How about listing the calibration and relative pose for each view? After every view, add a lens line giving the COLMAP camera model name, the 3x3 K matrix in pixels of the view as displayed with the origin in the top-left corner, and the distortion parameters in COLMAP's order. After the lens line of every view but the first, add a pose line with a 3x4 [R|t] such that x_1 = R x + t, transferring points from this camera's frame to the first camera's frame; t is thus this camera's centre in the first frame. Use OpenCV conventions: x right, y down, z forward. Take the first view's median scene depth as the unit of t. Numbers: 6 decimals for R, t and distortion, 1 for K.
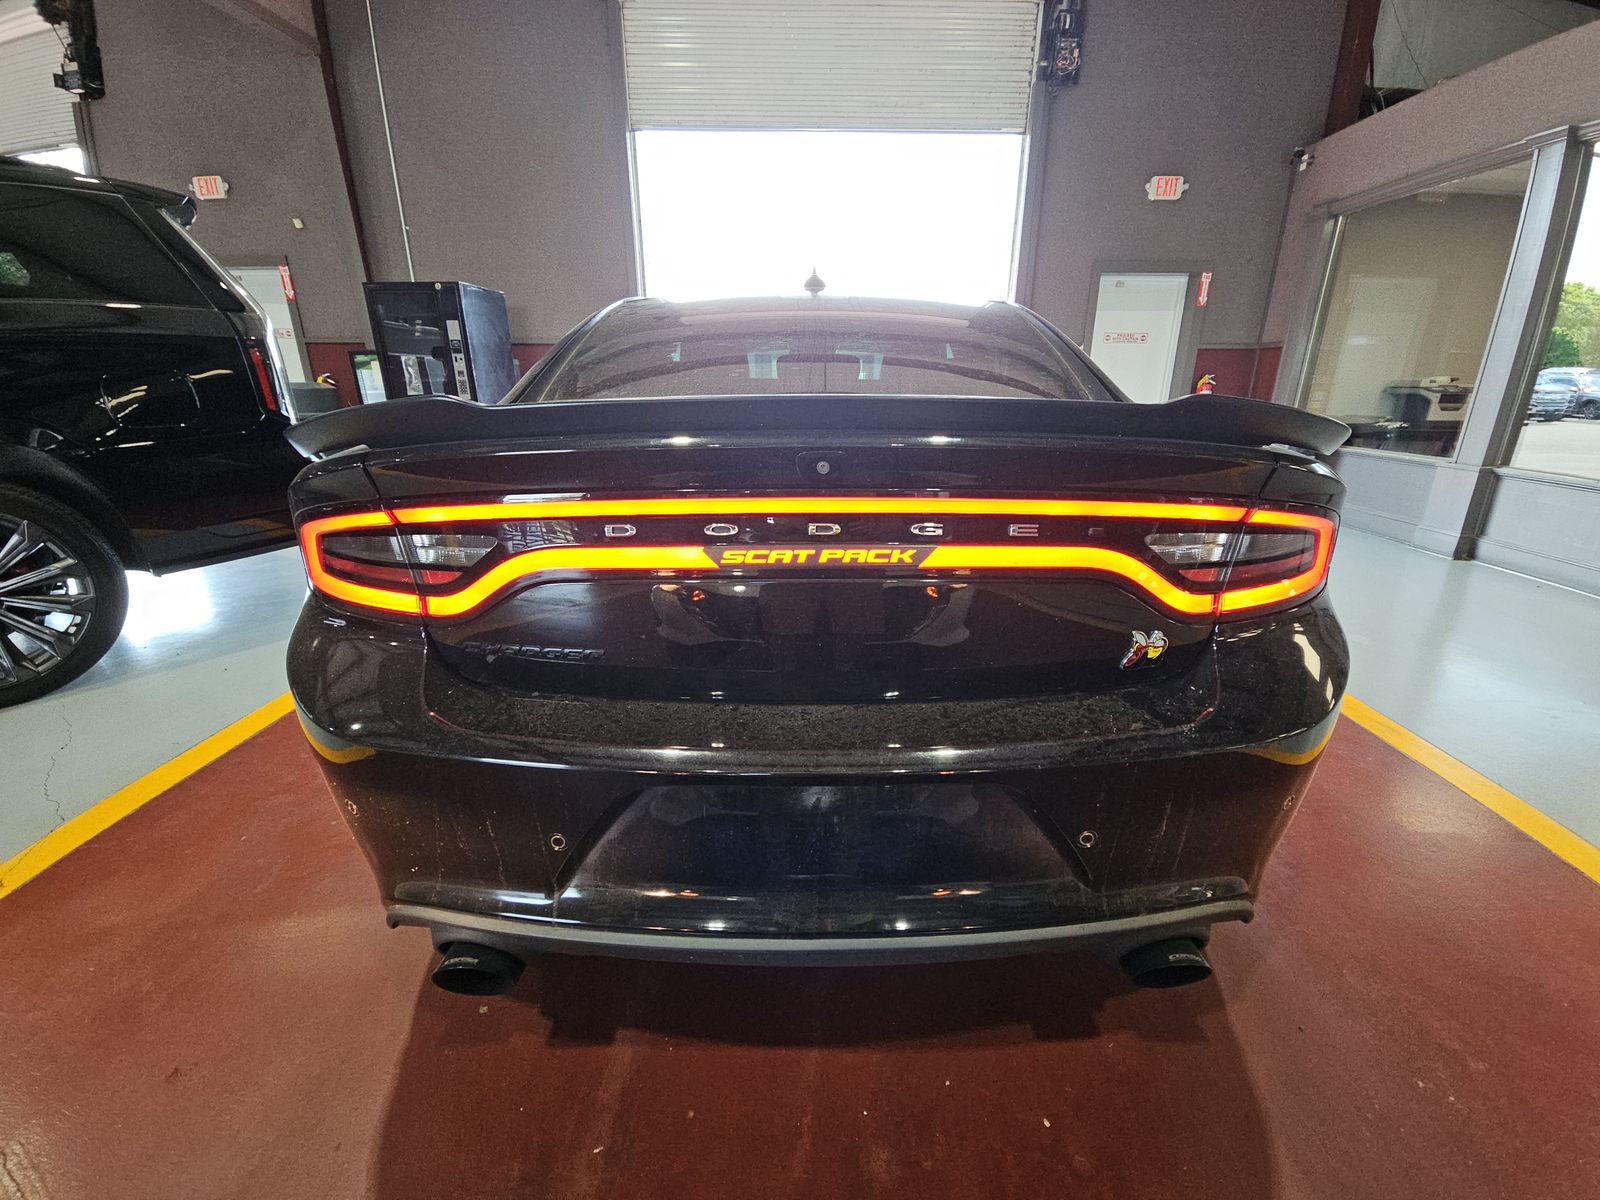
lens RADIAL K [[649.0, 0, 803.8], [0, 649.0, 601.2], [0, 0, 1]] dist [0.002832, 0.000238]
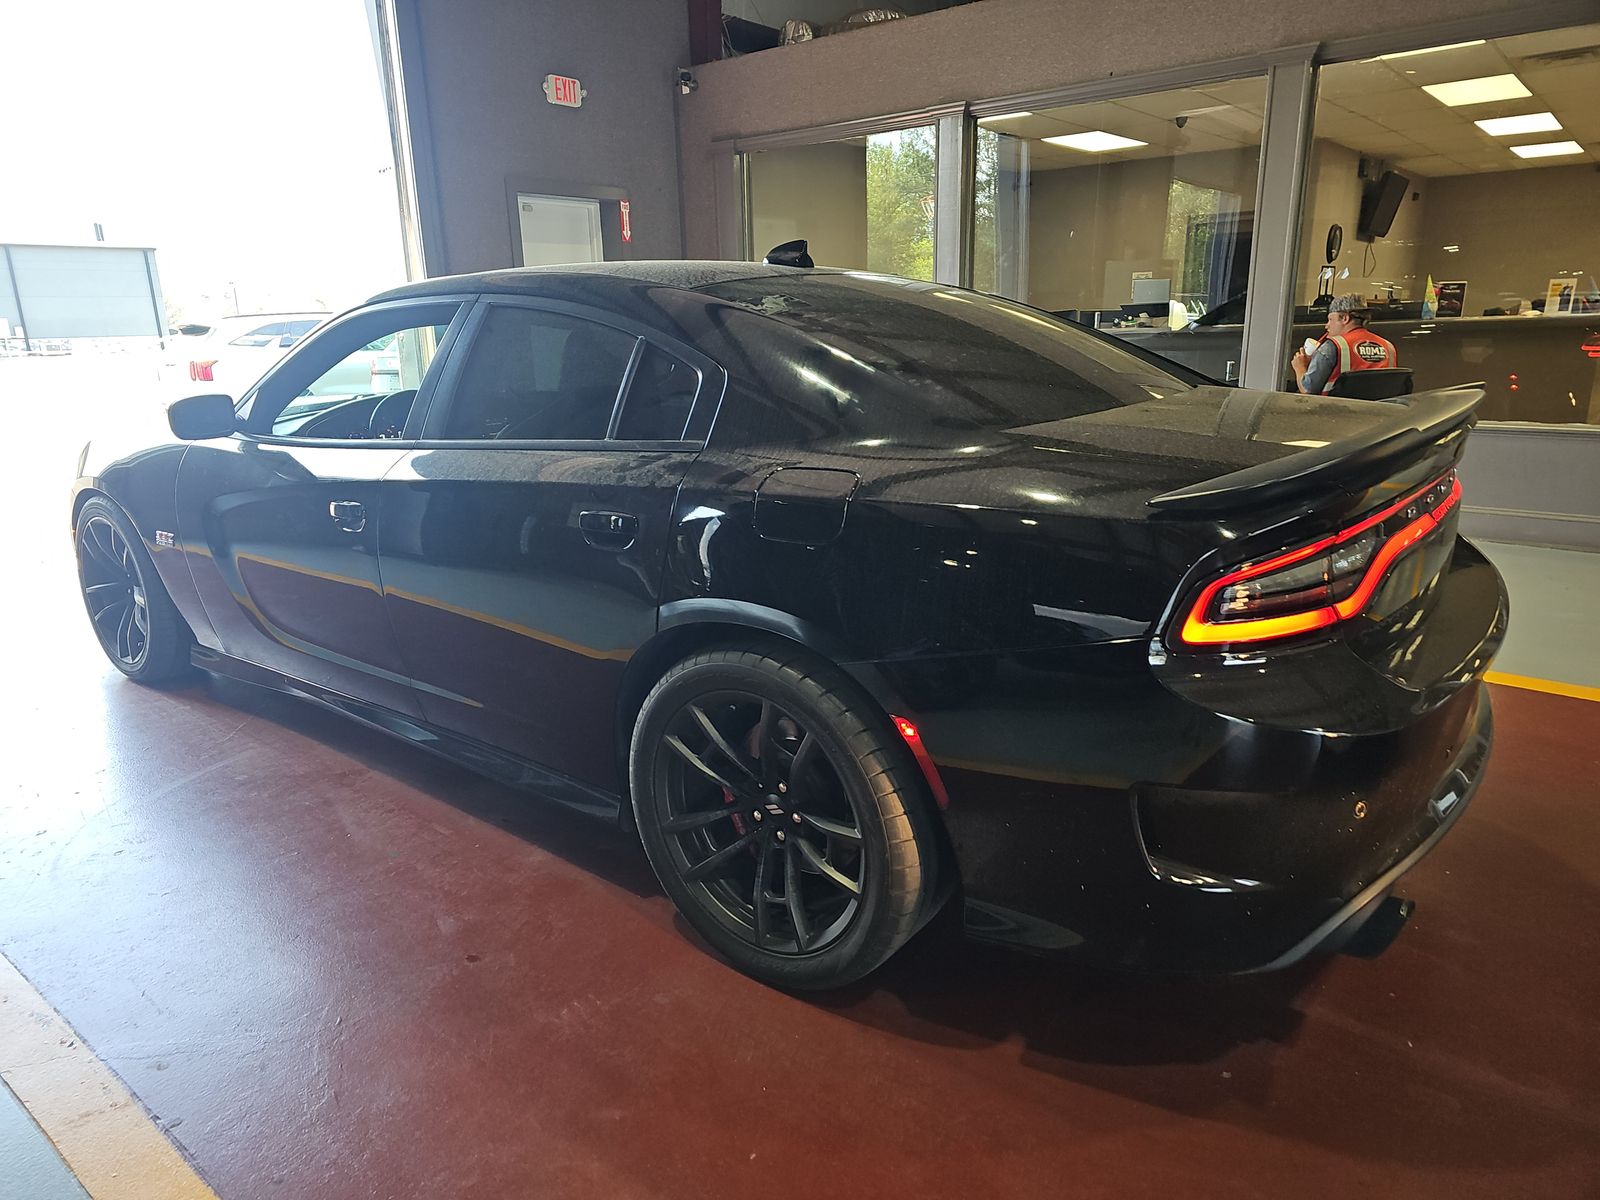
lens RADIAL K [[1064.0, 0, 797.9], [0, 1064.0, 598.7], [0, 0, 1]] dist [0.009812, 0.005053]
pose [[0.628537, -0.216921, 0.746918, -0.346940], [0.268280, 0.961850, 0.053581, -0.050244], [-0.730046, 0.166706, 0.662753, 0.059347]]
